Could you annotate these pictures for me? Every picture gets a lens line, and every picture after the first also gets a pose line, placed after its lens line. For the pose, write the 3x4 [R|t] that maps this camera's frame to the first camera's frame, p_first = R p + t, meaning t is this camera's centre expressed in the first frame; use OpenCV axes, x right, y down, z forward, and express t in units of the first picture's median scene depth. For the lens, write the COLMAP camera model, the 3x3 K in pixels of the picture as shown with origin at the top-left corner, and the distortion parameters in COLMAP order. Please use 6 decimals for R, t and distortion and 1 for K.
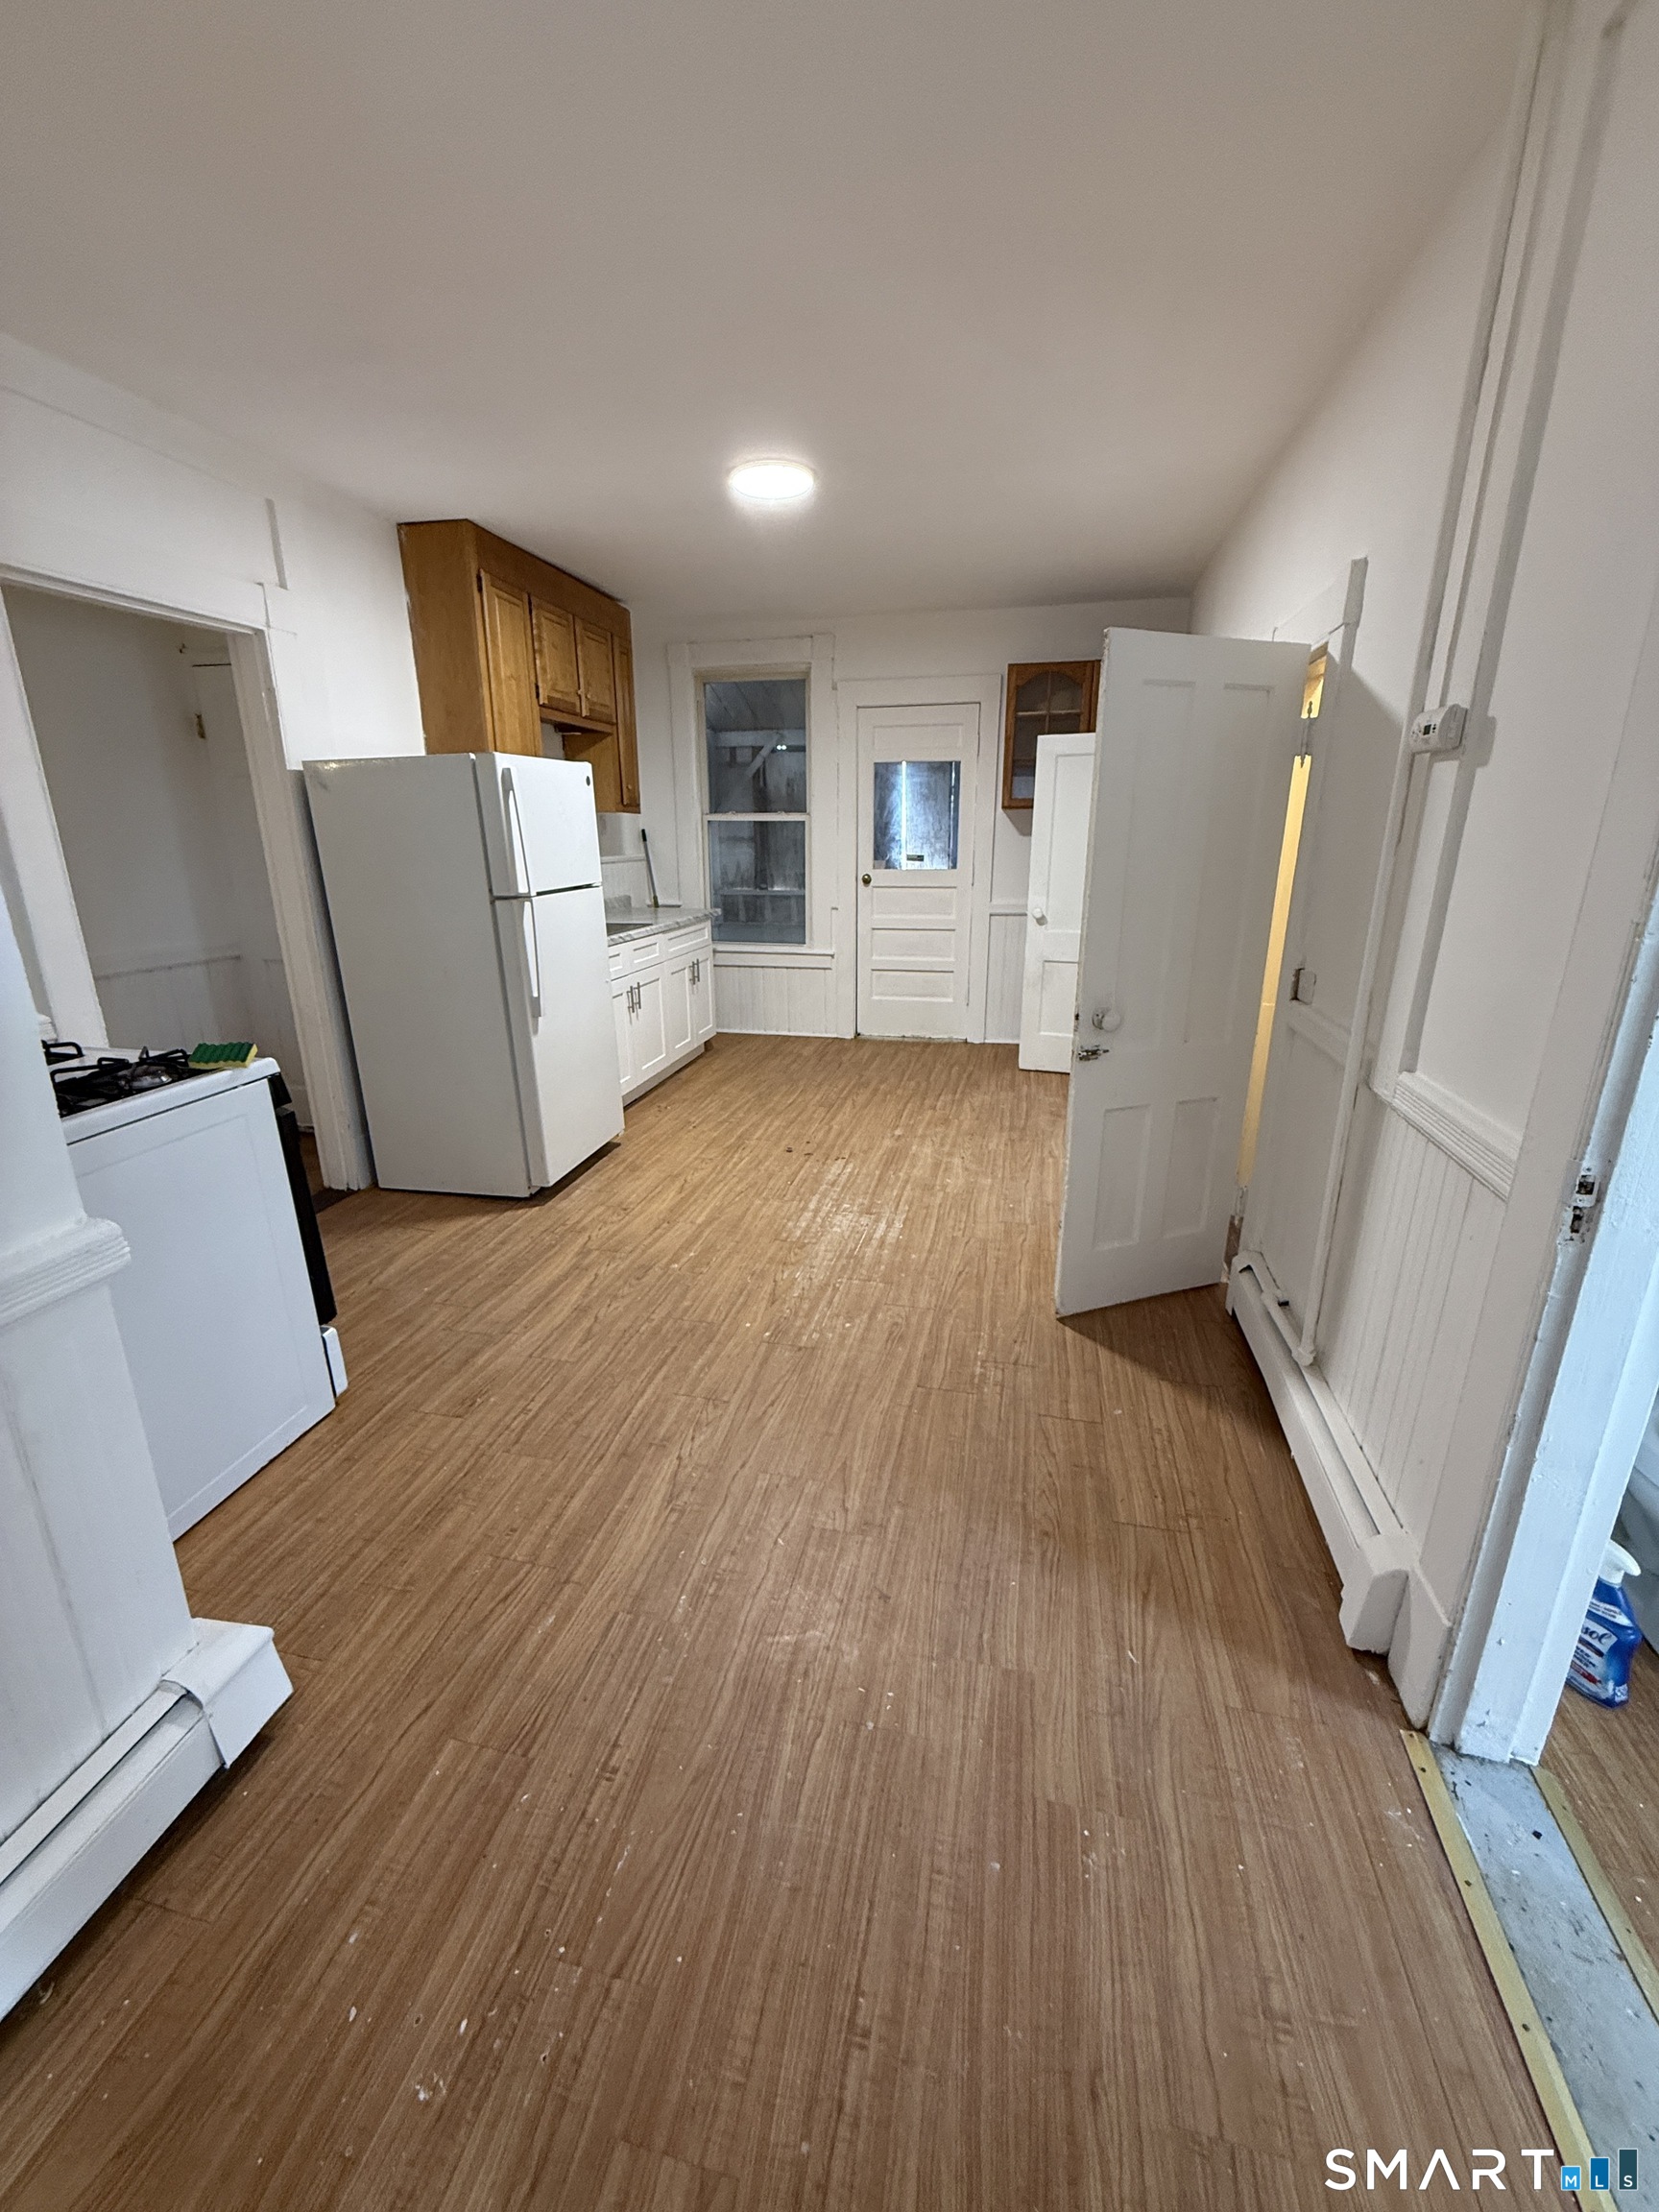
lens RADIAL K [[883.5, 0, 827.1], [0, 883.5, 1107.2], [0, 0, 1]] dist [0.008643, 0.000921]
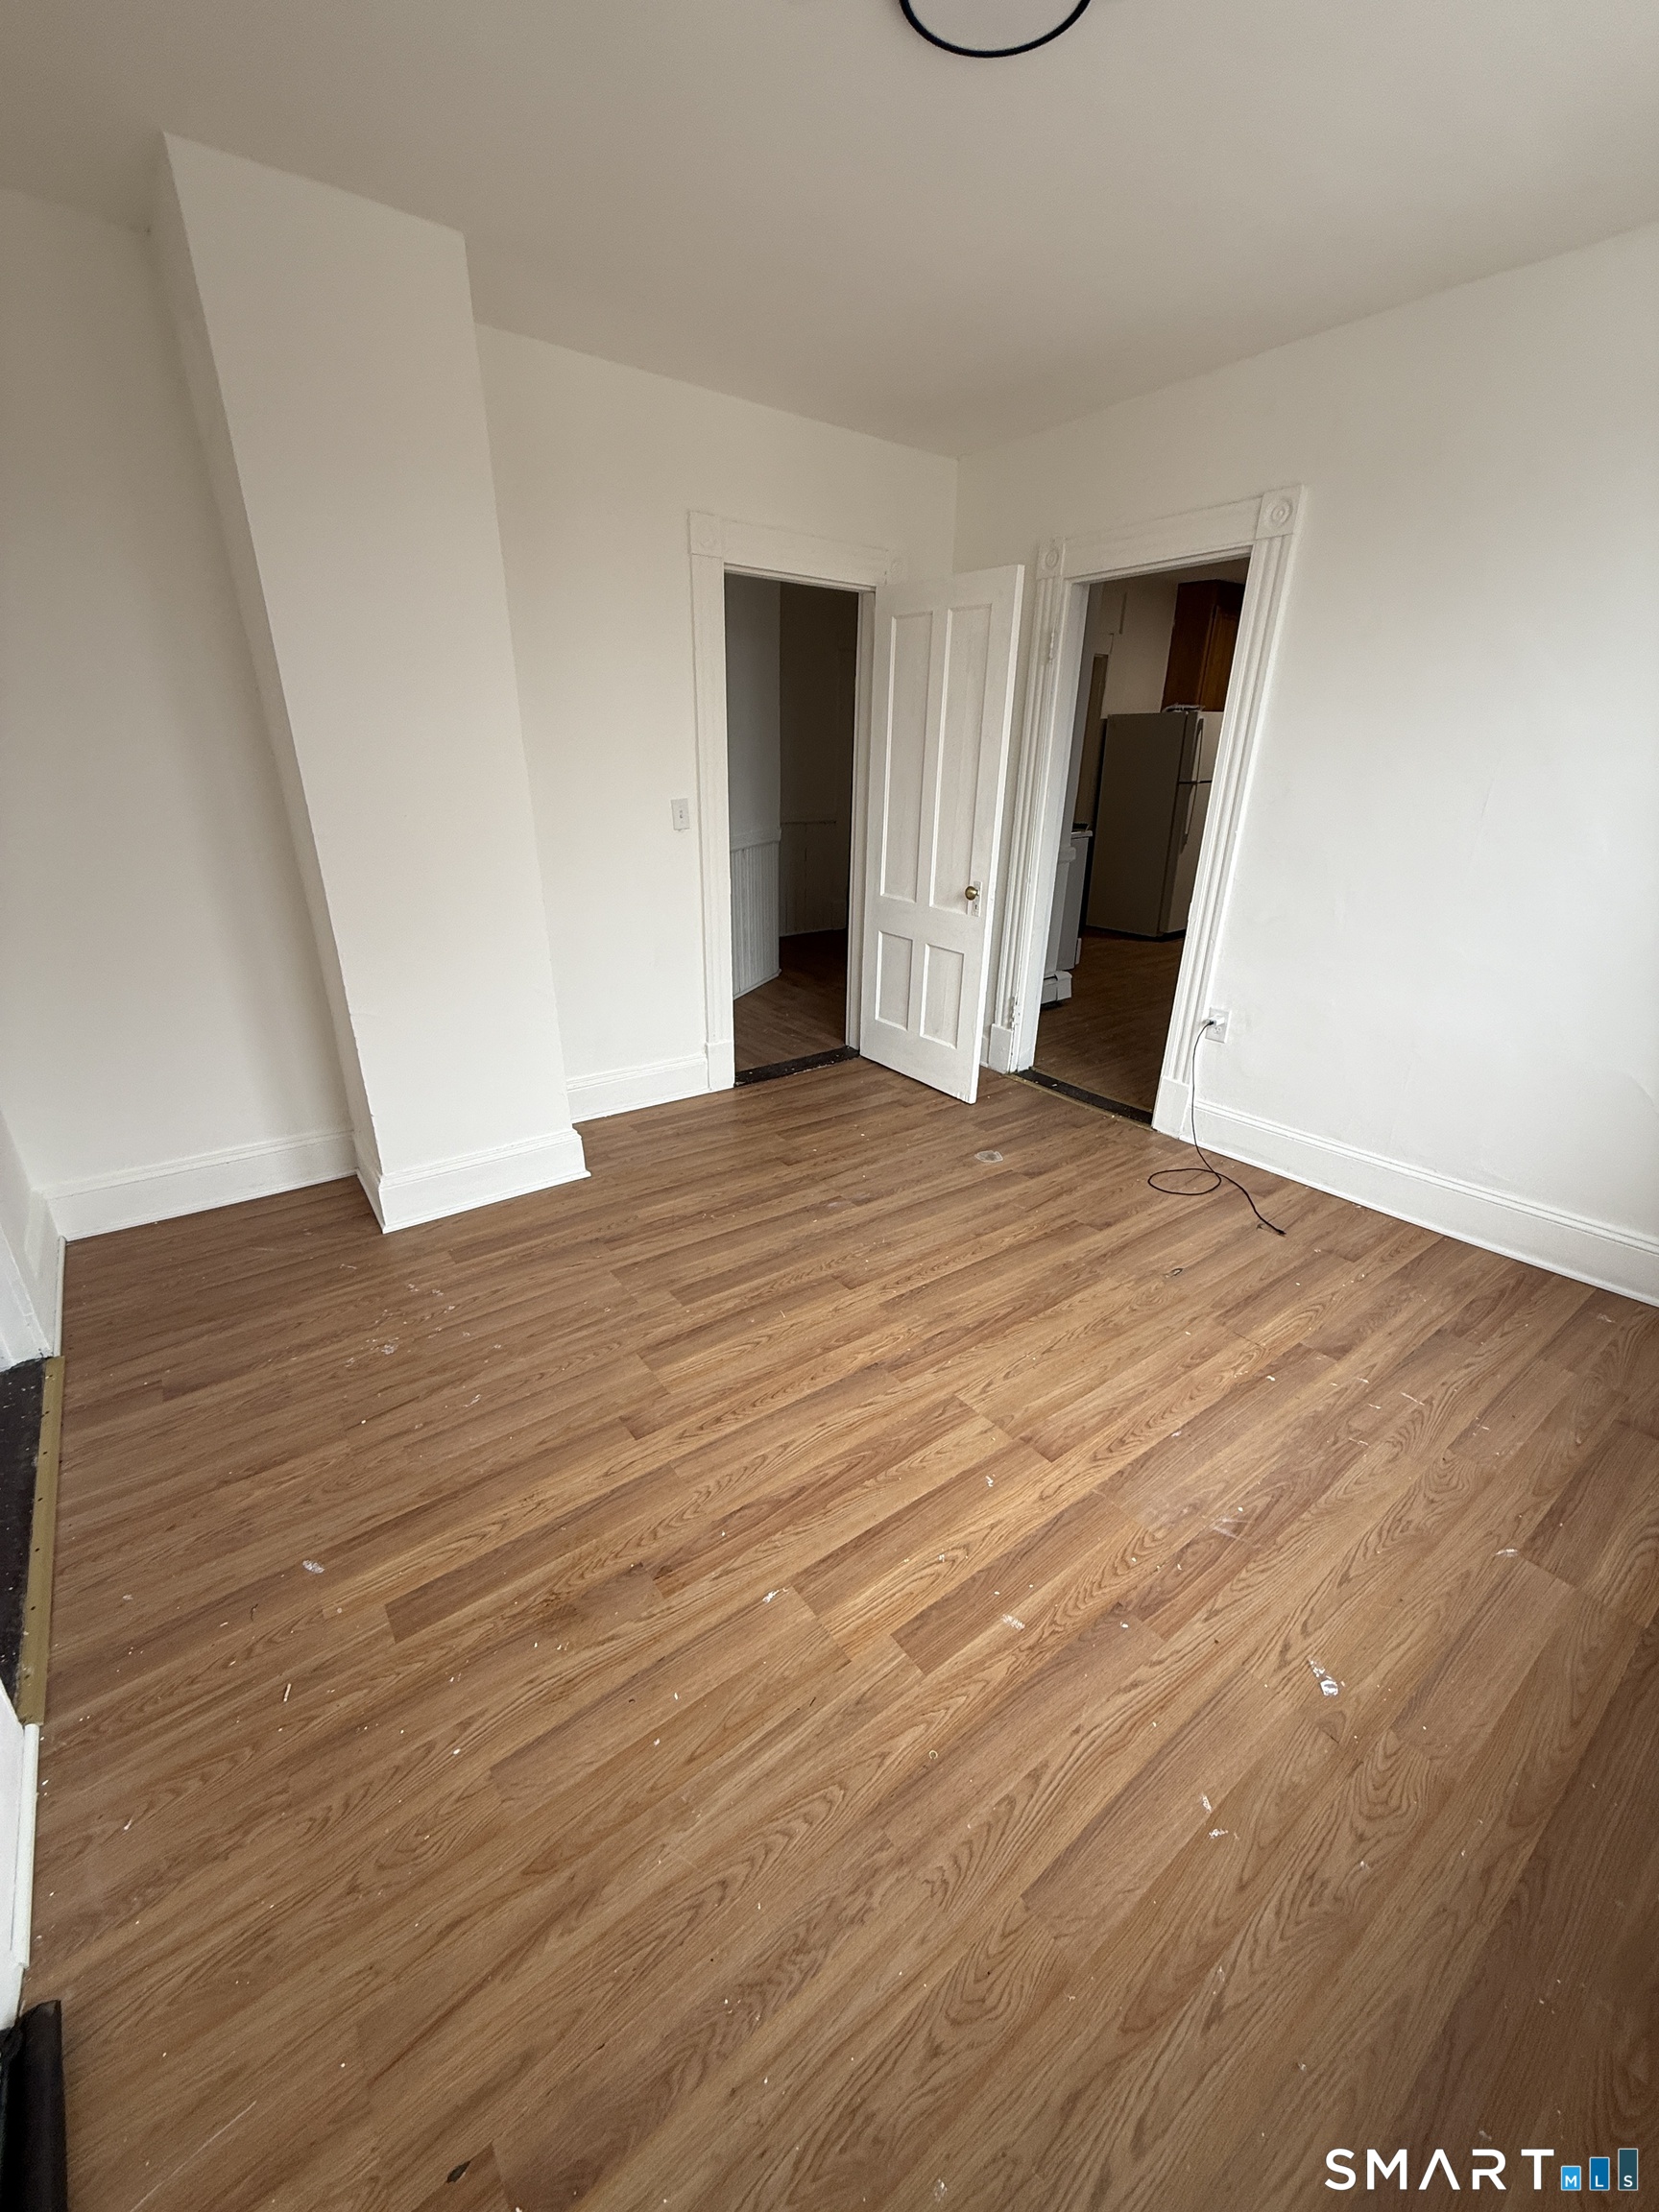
lens RADIAL K [[883.5, 0, 829.7], [0, 883.5, 1111.1], [0, 0, 1]] dist [0.008643, 0.000921]
pose [[0.769205, 0.253700, -0.586481, 0.390111], [-0.197207, 0.967256, 0.159767, 0.324649], [0.607810, -0.007235, 0.794050, -1.103861]]
